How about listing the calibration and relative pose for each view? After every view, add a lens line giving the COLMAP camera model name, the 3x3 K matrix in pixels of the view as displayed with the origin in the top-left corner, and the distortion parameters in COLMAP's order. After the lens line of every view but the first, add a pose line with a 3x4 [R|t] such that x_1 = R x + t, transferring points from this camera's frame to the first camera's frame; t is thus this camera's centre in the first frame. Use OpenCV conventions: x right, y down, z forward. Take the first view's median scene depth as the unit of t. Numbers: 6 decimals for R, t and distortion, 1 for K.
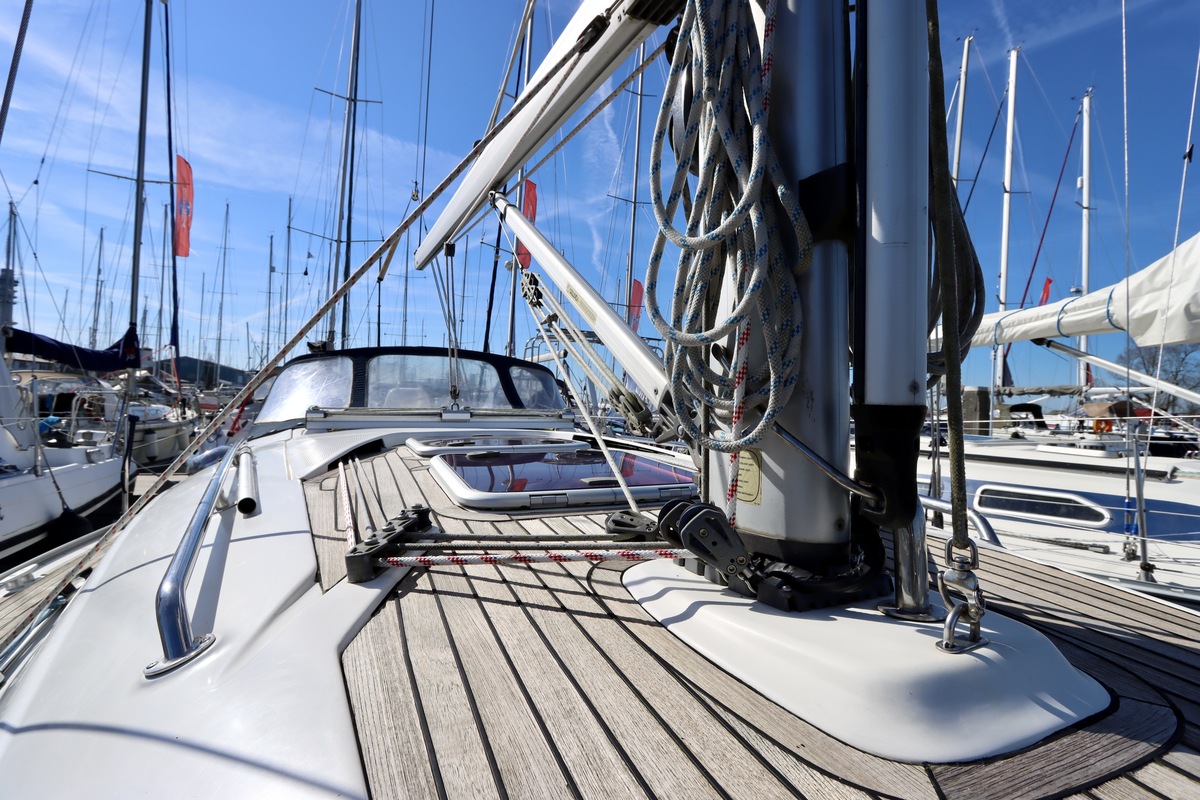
lens RADIAL K [[576.0, 0, 599.2], [0, 576.0, 390.7], [0, 0, 1]] dist [-0.016731, 0.001459]
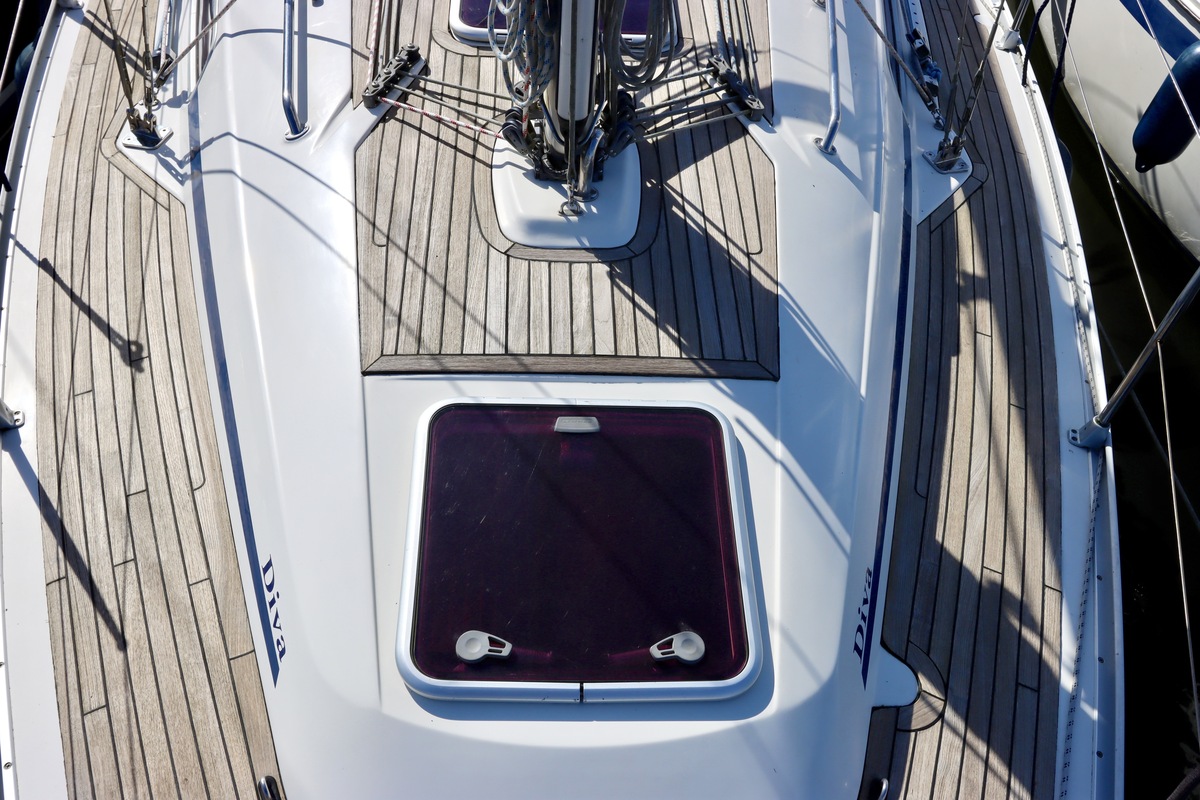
lens RADIAL K [[1179.2, 0, 561.9], [0, 1179.2, 394.8], [0, 0, 1]] dist [-0.056259, -0.007209]
pose [[0.927967, 0.287269, -0.237391, 1.547924], [-0.028818, 0.690420, 0.722834, -2.064181], [0.371548, -0.663925, 0.648966, -2.184932]]
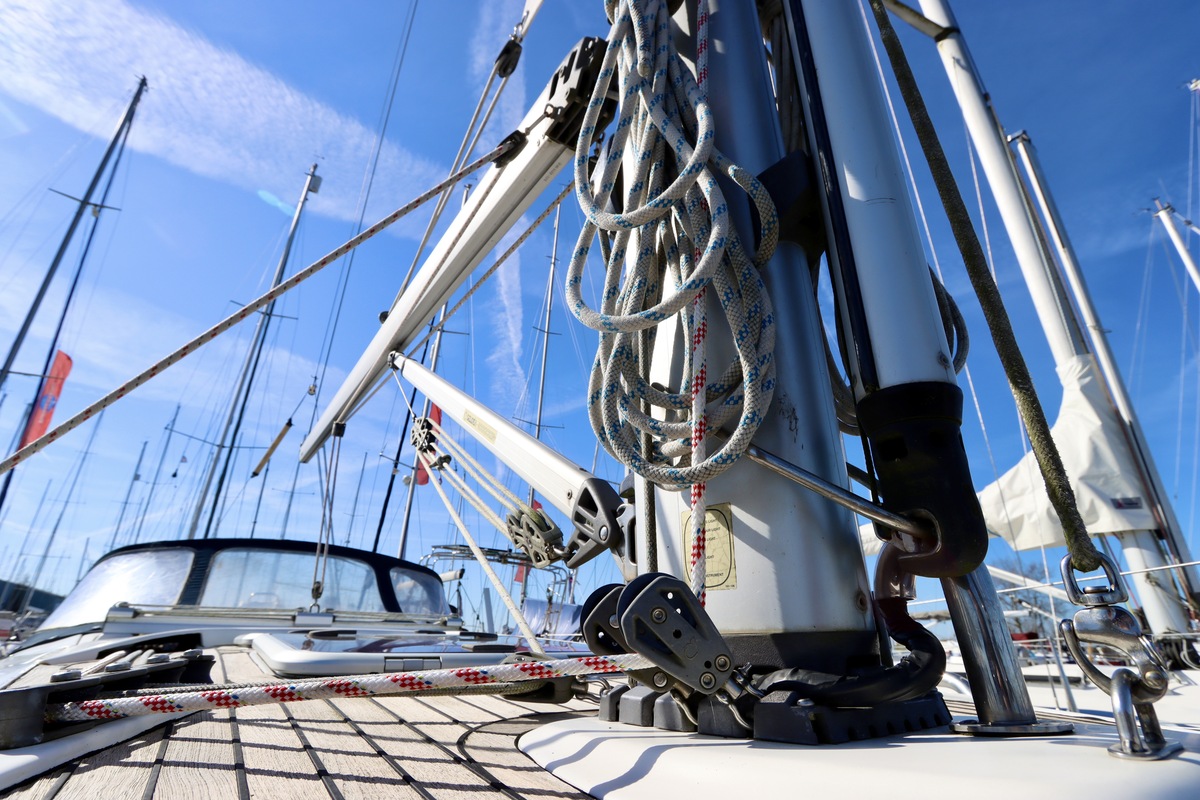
lens RADIAL K [[576.0, 0, 599.2], [0, 576.0, 390.7], [0, 0, 1]] dist [-0.016731, 0.001459]
pose [[0.985502, 0.057617, 0.159581, 0.007827], [0.006218, 0.927674, -0.373340, 0.227243], [-0.169550, 0.368920, 0.913866, 0.330569]]
